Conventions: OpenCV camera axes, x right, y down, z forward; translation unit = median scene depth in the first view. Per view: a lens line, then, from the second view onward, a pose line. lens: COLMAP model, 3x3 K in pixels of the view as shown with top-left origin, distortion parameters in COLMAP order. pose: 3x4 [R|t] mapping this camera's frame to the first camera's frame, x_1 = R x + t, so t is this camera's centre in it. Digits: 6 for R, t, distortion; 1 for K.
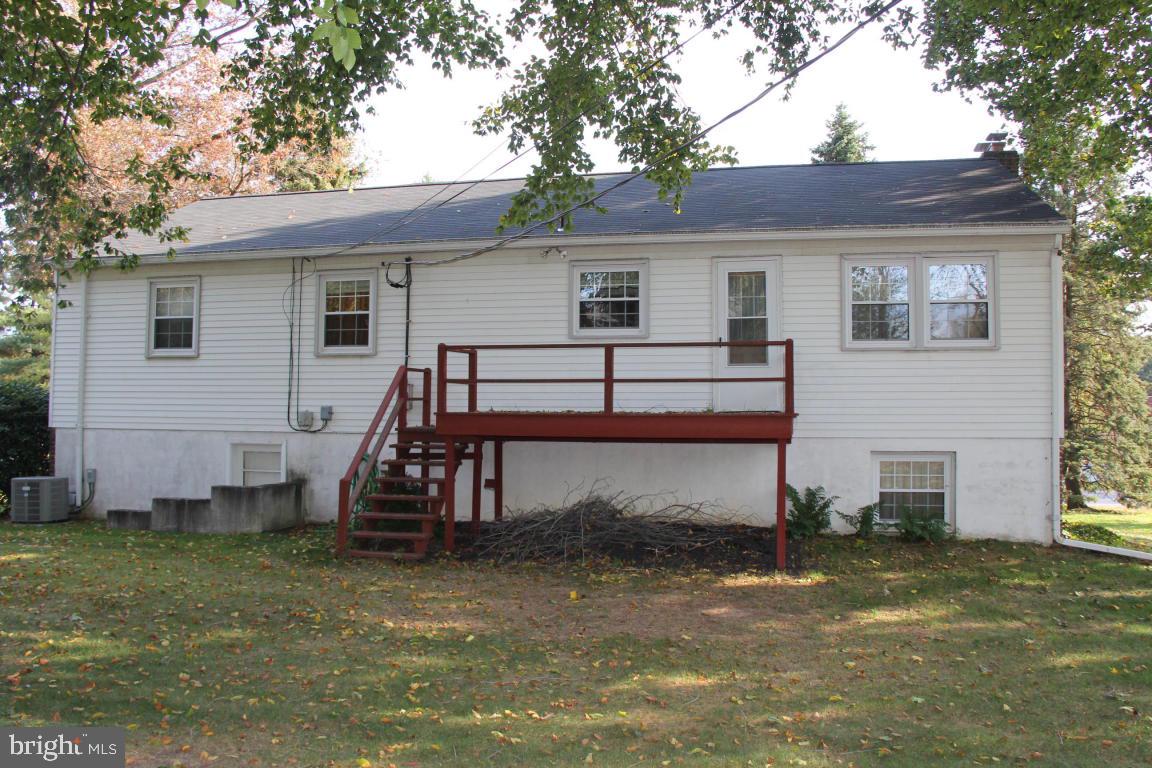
lens RADIAL K [[956.4, 0, 576.0], [0, 956.4, 384.0], [0, 0, 1]] dist [-0.183608, 0.141687]
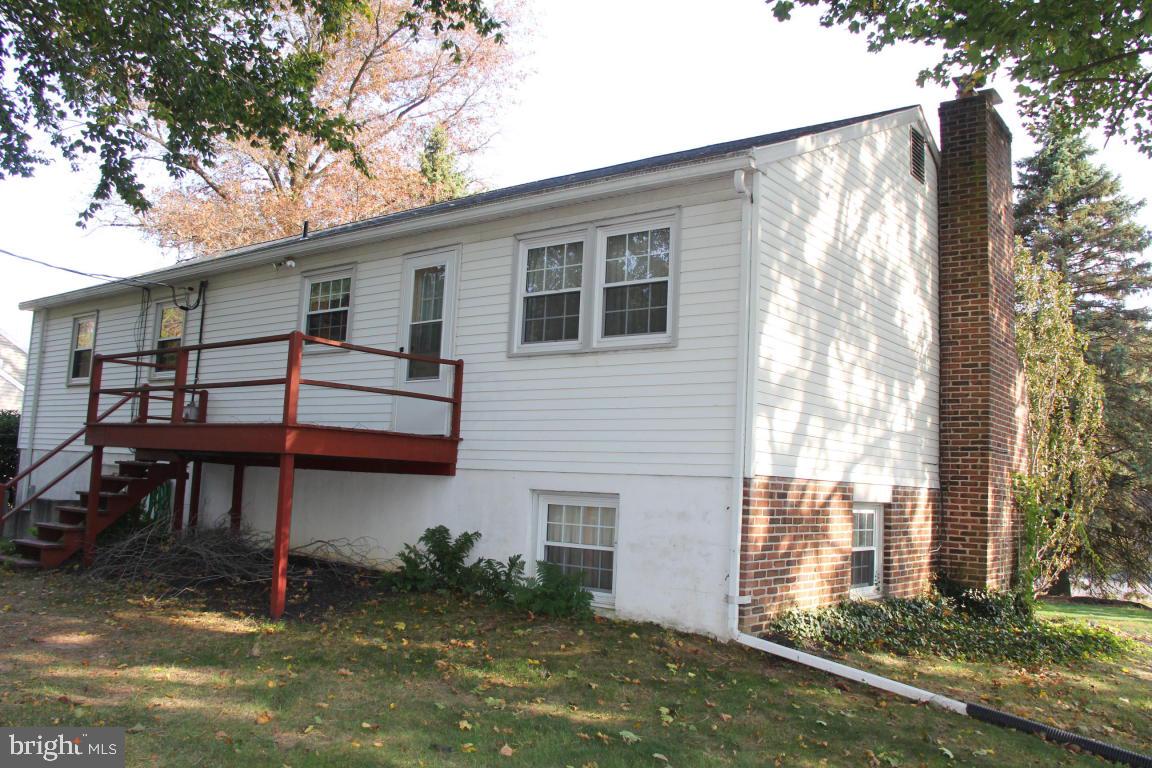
lens RADIAL K [[956.4, 0, 576.0], [0, 956.4, 384.0], [0, 0, 1]] dist [-0.183608, 0.141687]
pose [[0.906916, -0.008561, -0.421225, 0.654593], [-0.026538, 0.996647, -0.077394, 0.044847], [0.420475, 0.081368, 0.903648, 0.315470]]
